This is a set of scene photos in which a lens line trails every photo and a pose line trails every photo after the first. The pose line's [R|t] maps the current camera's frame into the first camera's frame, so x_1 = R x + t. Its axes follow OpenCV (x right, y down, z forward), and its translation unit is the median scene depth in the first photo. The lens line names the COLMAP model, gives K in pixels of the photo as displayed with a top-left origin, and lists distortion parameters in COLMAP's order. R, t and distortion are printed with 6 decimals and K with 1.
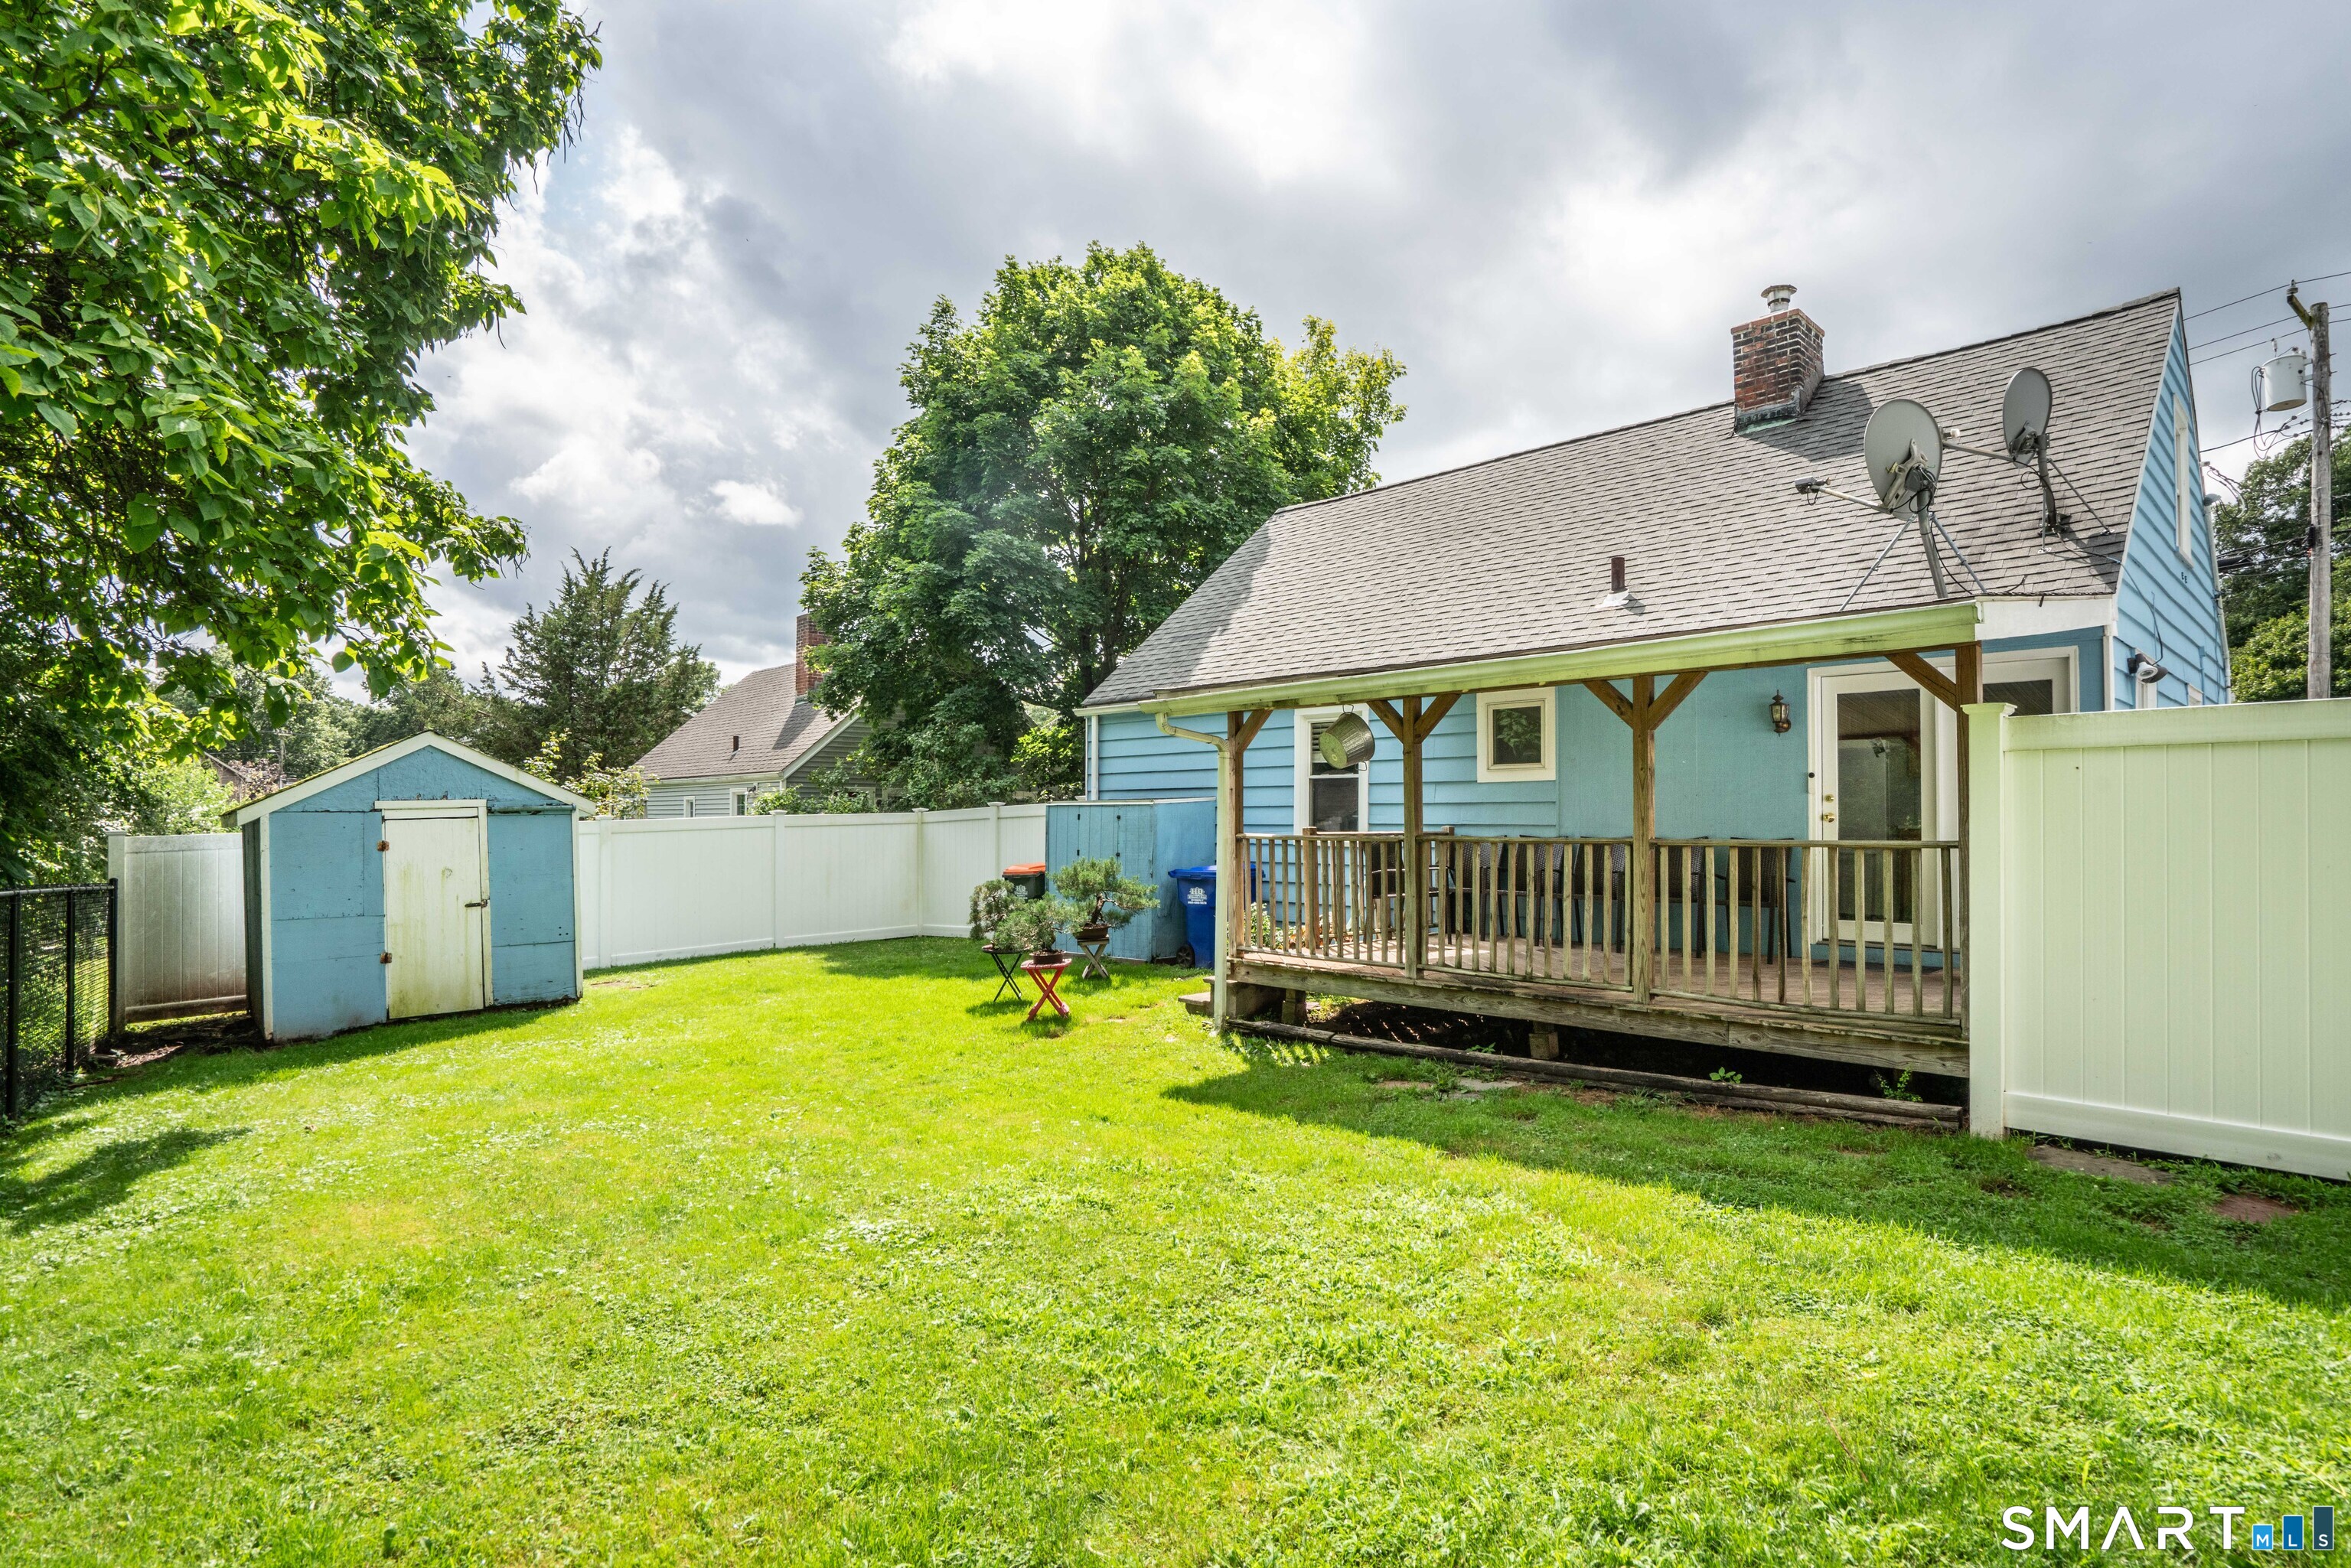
lens RADIAL K [[1229.0, 0, 1170.8], [0, 1229.0, 796.5], [0, 0, 1]] dist [-0.051517, 0.025026]
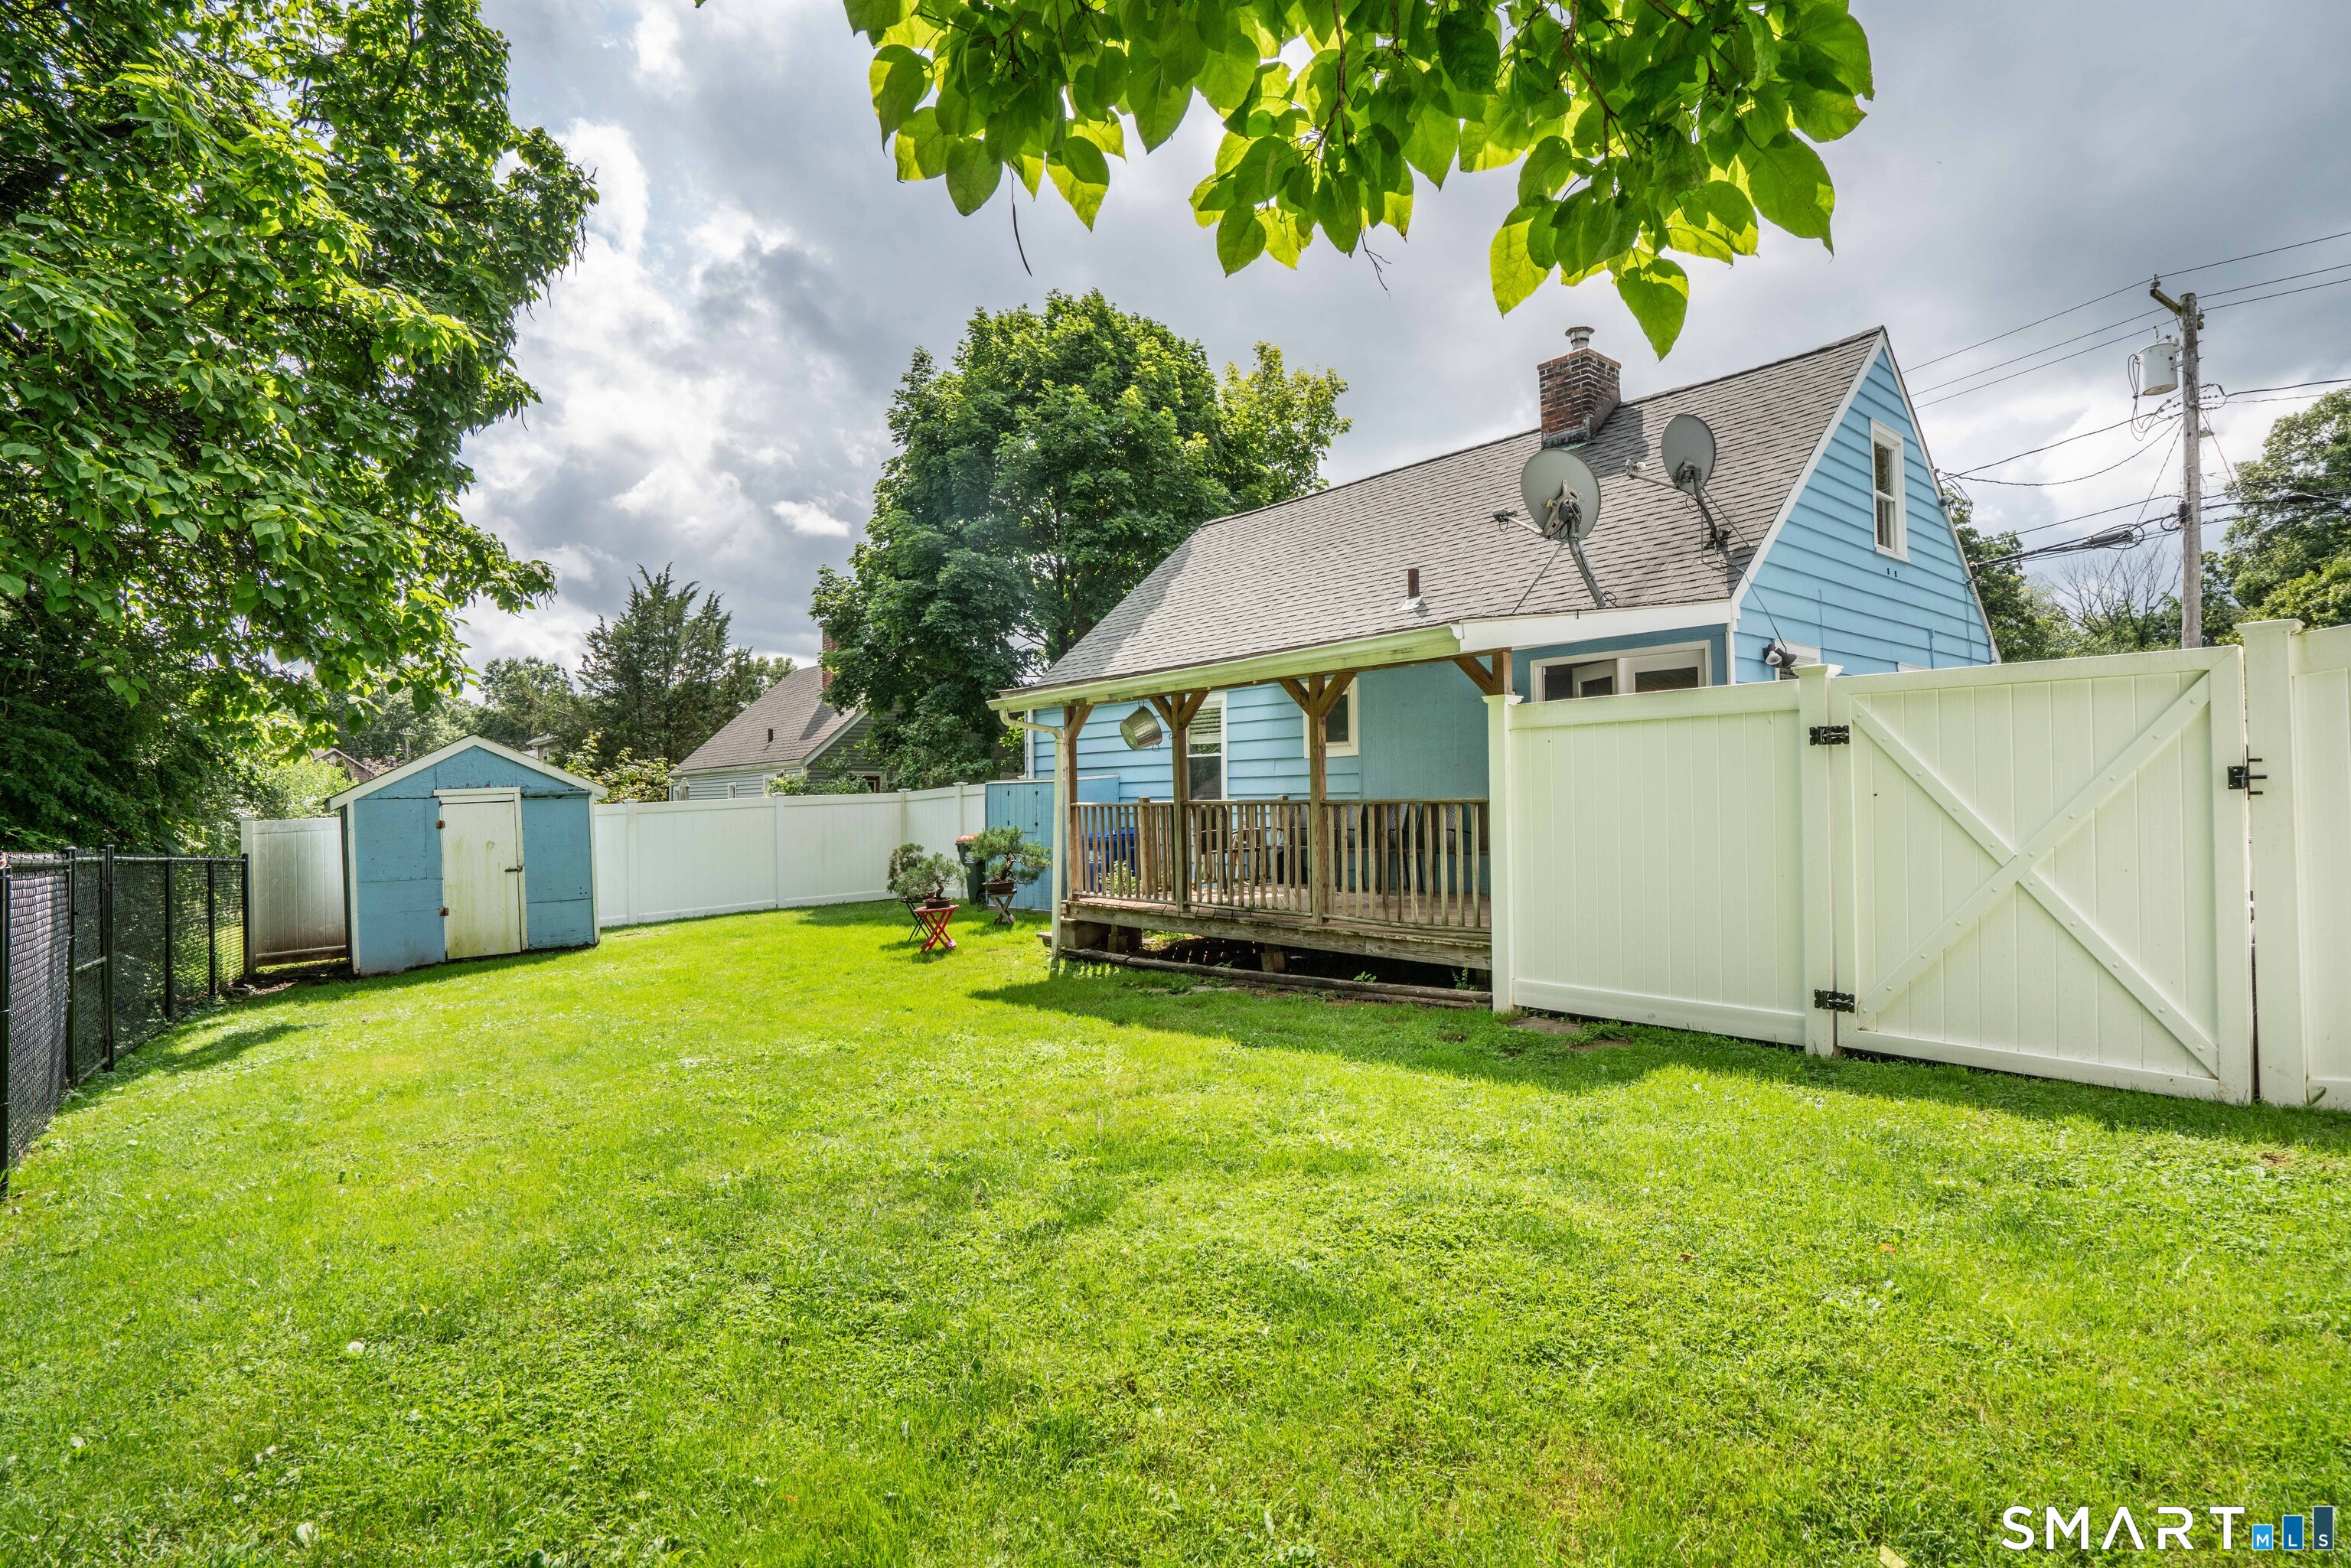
lens RADIAL K [[1210.9, 0, 1175.5], [0, 1210.9, 777.0], [0, 0, 1]] dist [-0.060113, 0.037002]
pose [[0.997323, -0.018491, -0.070745, 0.209261], [0.018564, 0.999828, 0.000375, 0.004164], [0.070726, -0.001688, 0.997494, -0.199150]]
